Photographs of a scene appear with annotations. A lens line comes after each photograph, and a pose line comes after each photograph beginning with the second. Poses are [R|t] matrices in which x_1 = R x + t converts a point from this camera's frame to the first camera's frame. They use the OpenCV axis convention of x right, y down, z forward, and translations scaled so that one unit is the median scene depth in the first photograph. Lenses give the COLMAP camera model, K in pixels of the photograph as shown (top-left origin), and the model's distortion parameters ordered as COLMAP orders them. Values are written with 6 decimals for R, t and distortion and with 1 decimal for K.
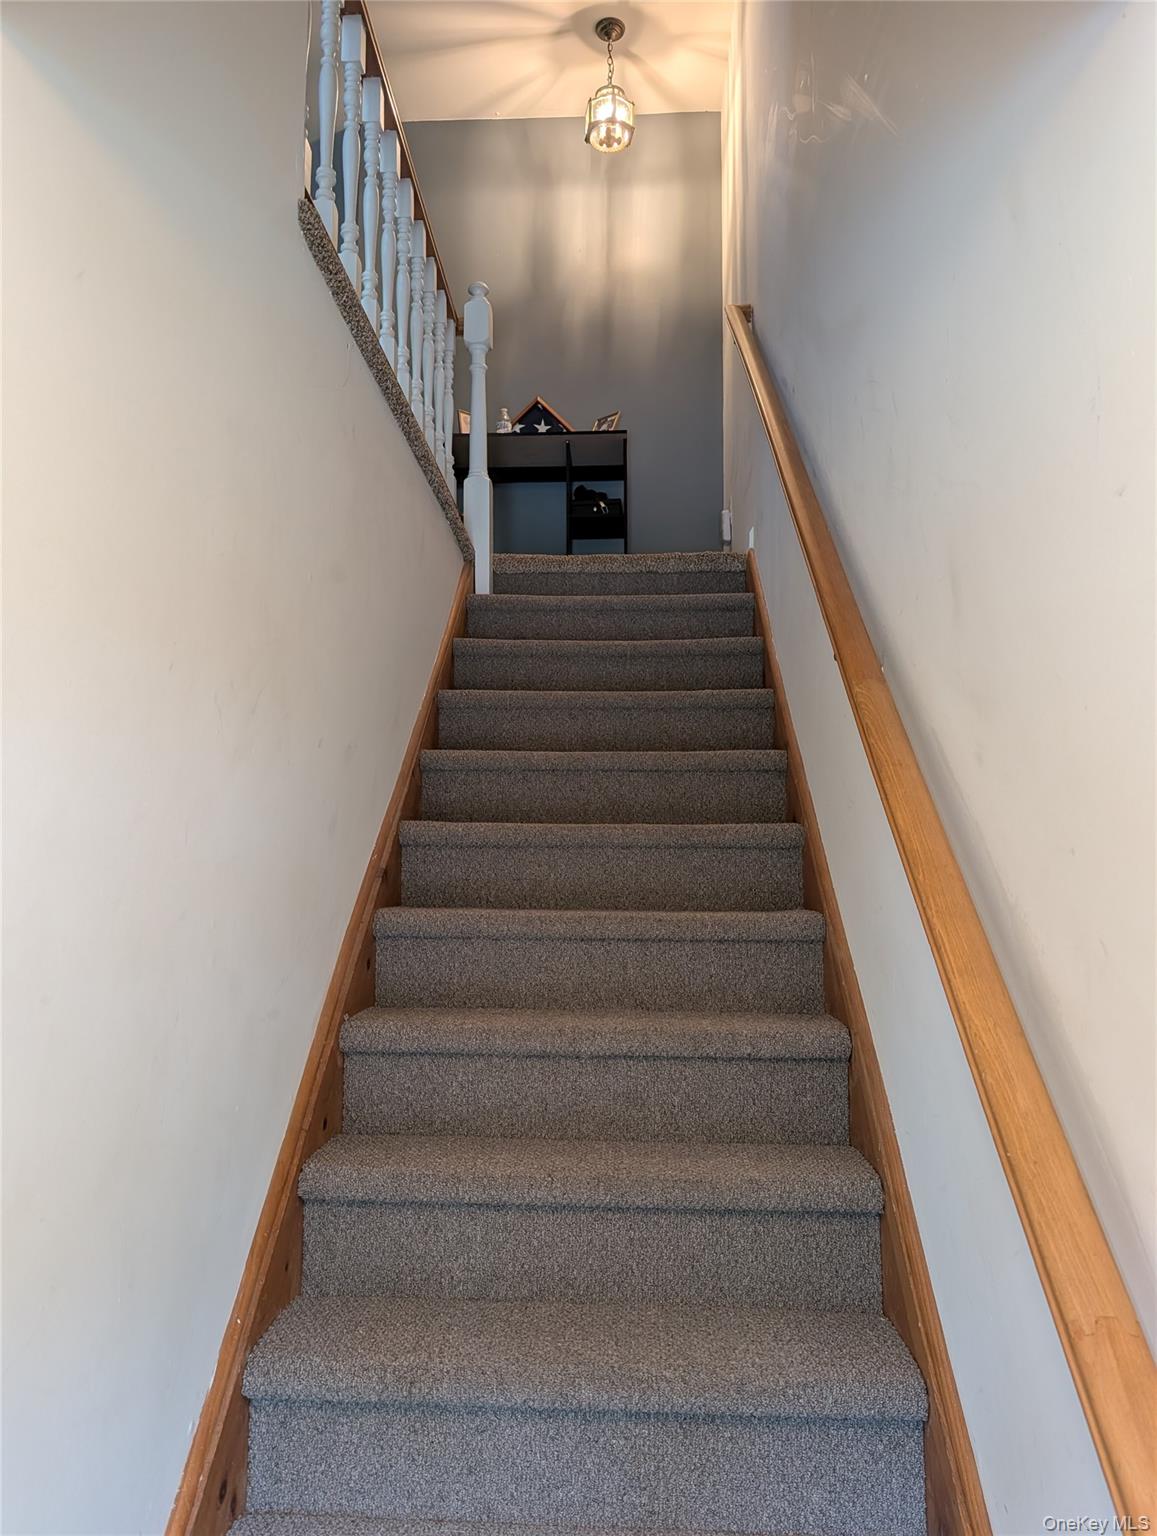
lens RADIAL K [[1113.2, 0, 582.4], [0, 1113.2, 768.4], [0, 0, 1]] dist [0.022458, -0.018895]
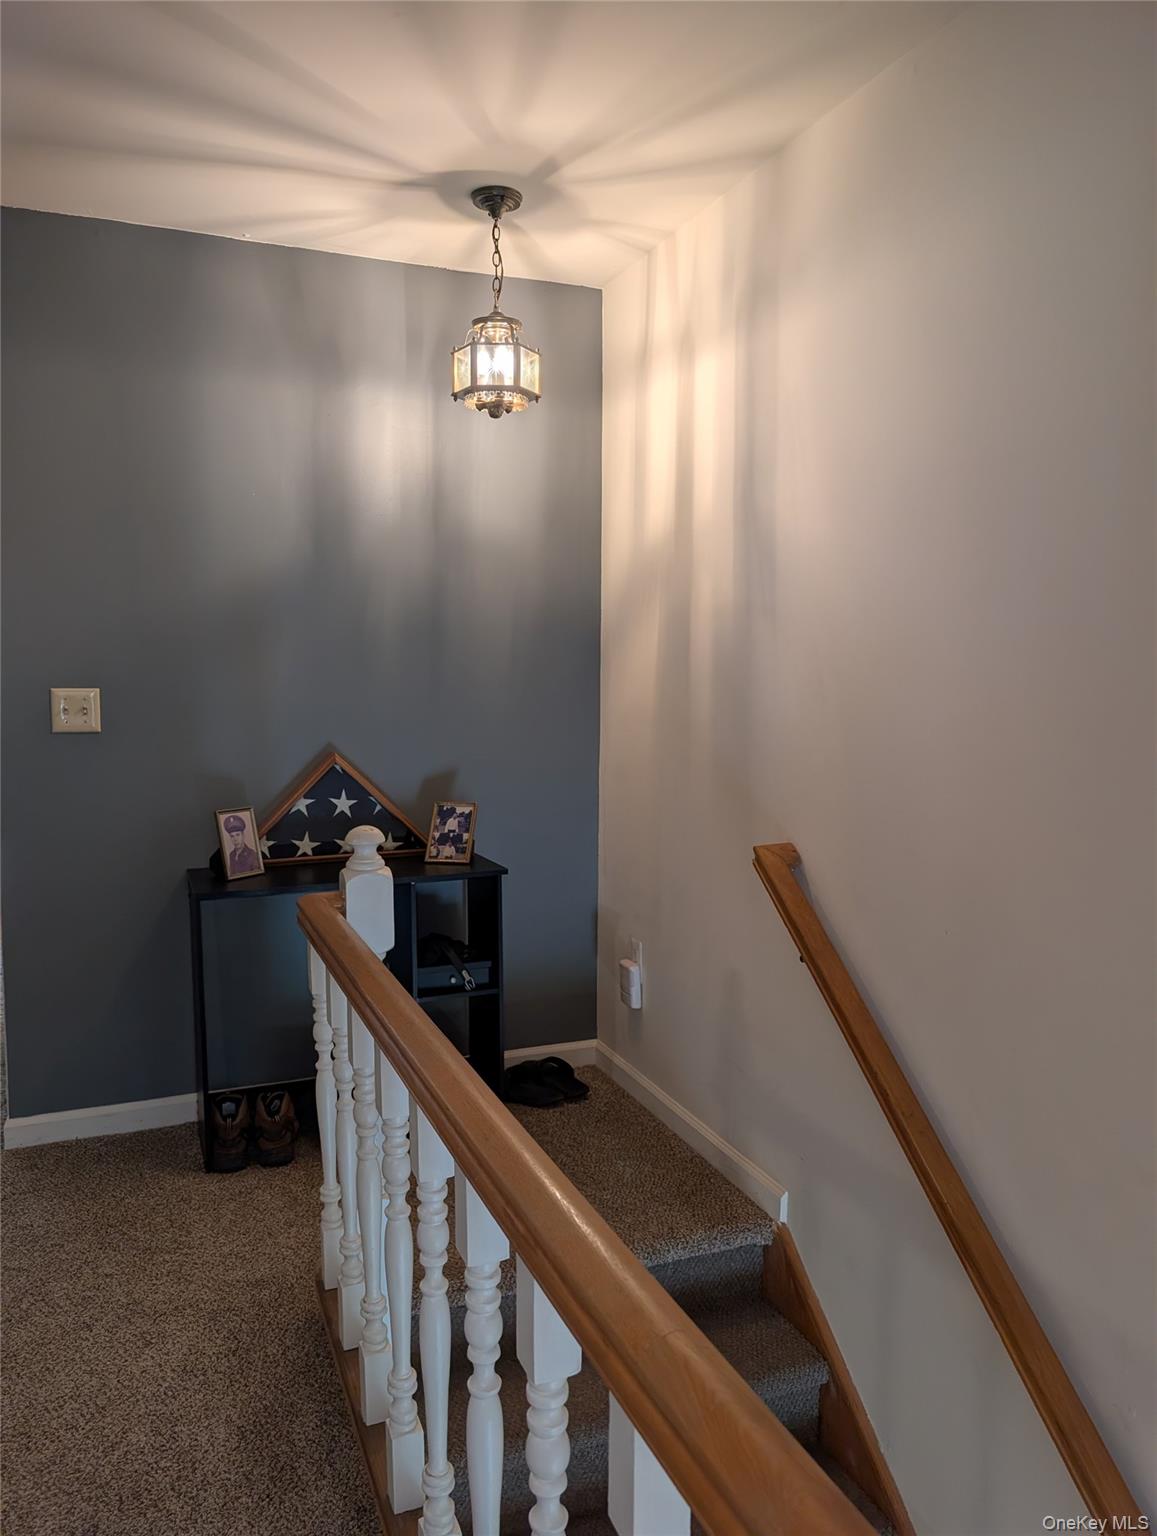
lens RADIAL K [[1113.2, 0, 570.7], [0, 1113.2, 768.2], [0, 0, 1]] dist [0.022458, -0.018895]
pose [[0.915753, -0.036856, 0.400047, -0.174226], [-0.039581, 0.982661, 0.181139, -0.455671], [-0.399787, -0.181713, 0.898416, 0.393556]]
